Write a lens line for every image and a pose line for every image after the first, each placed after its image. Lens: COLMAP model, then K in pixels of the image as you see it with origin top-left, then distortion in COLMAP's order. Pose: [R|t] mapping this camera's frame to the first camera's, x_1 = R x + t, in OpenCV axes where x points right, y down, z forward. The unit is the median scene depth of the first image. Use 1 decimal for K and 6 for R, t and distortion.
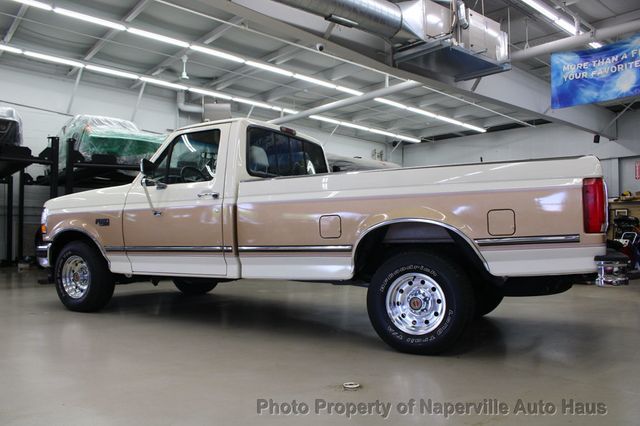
lens RADIAL K [[530.2, 0, 320.0], [0, 530.2, 213.0], [0, 0, 1]] dist [-0.151010, 0.110014]
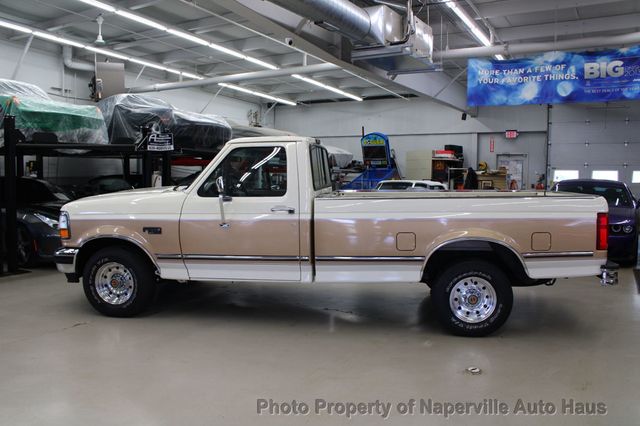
lens RADIAL K [[539.0, 0, 320.0], [0, 539.0, 213.0], [0, 0, 1]] dist [-0.157332, 0.128395]
pose [[0.941319, -0.016904, 0.337095, -0.382387], [-0.019387, 0.994388, 0.104003, -0.108157], [-0.336961, -0.104435, 0.935708, -0.064619]]
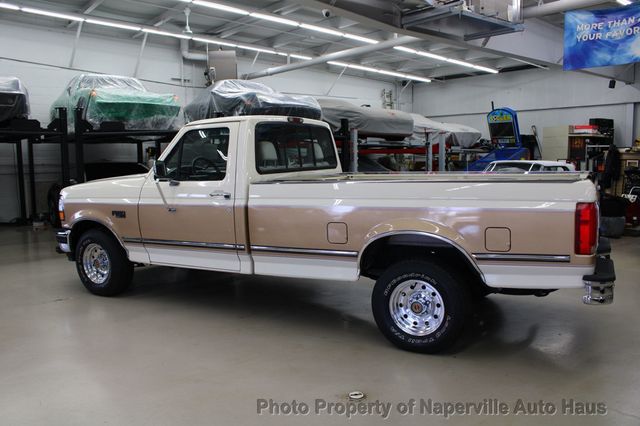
lens RADIAL K [[539.0, 0, 320.0], [0, 539.0, 213.0], [0, 0, 1]] dist [-0.157332, 0.128395]
pose [[0.999791, -0.010124, -0.017769, 0.002882], [0.012507, 0.990134, 0.139563, -0.105990], [0.016180, -0.139756, 0.990054, -0.037543]]
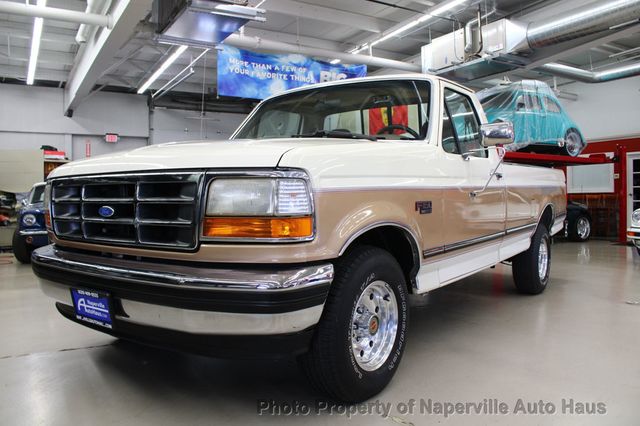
lens RADIAL K [[530.2, 0, 320.0], [0, 530.2, 213.0], [0, 0, 1]] dist [-0.151010, 0.110014]
pose [[0.150690, -0.025709, 0.988247, -0.827029], [-0.027634, 0.999162, 0.030207, 0.008139], [-0.988195, -0.031861, 0.149853, 0.849246]]
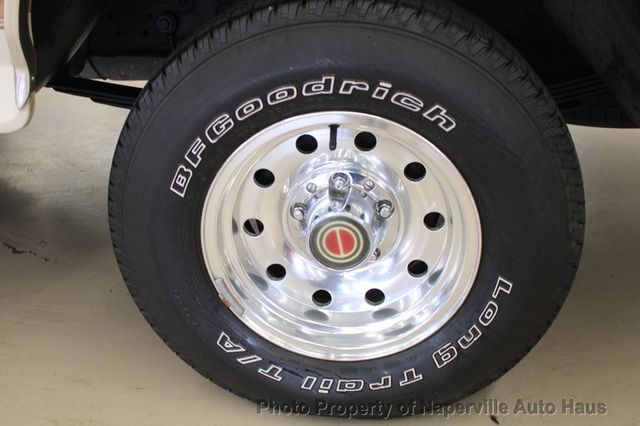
lens RADIAL K [[706.3, 0, 320.0], [0, 706.3, 213.0], [0, 0, 1]] dist [-0.059528, 0.024498]
pose [[0.930726, -0.144104, 0.336131, 0.045542], [-0.031916, 0.883586, 0.467180, 0.012933], [-0.364323, -0.445544, 0.817777, 0.460333]]
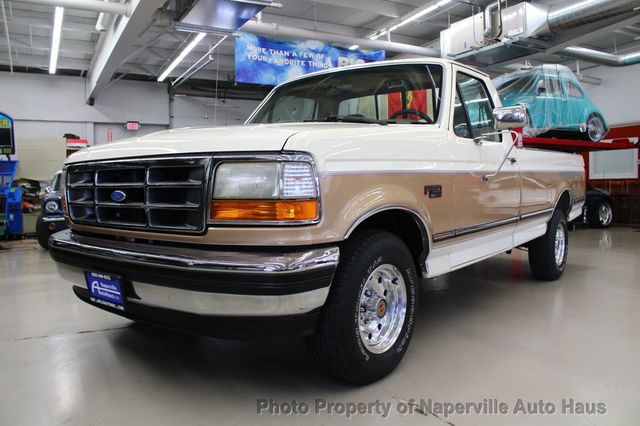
lens RADIAL K [[530.2, 0, 320.0], [0, 530.2, 213.0], [0, 0, 1]] dist [-0.151010, 0.110014]
pose [[0.190795, -0.049933, 0.980359, -0.828417], [-0.024870, 0.998139, 0.055679, 0.010294], [-0.981315, -0.035005, 0.189198, 0.838186]]
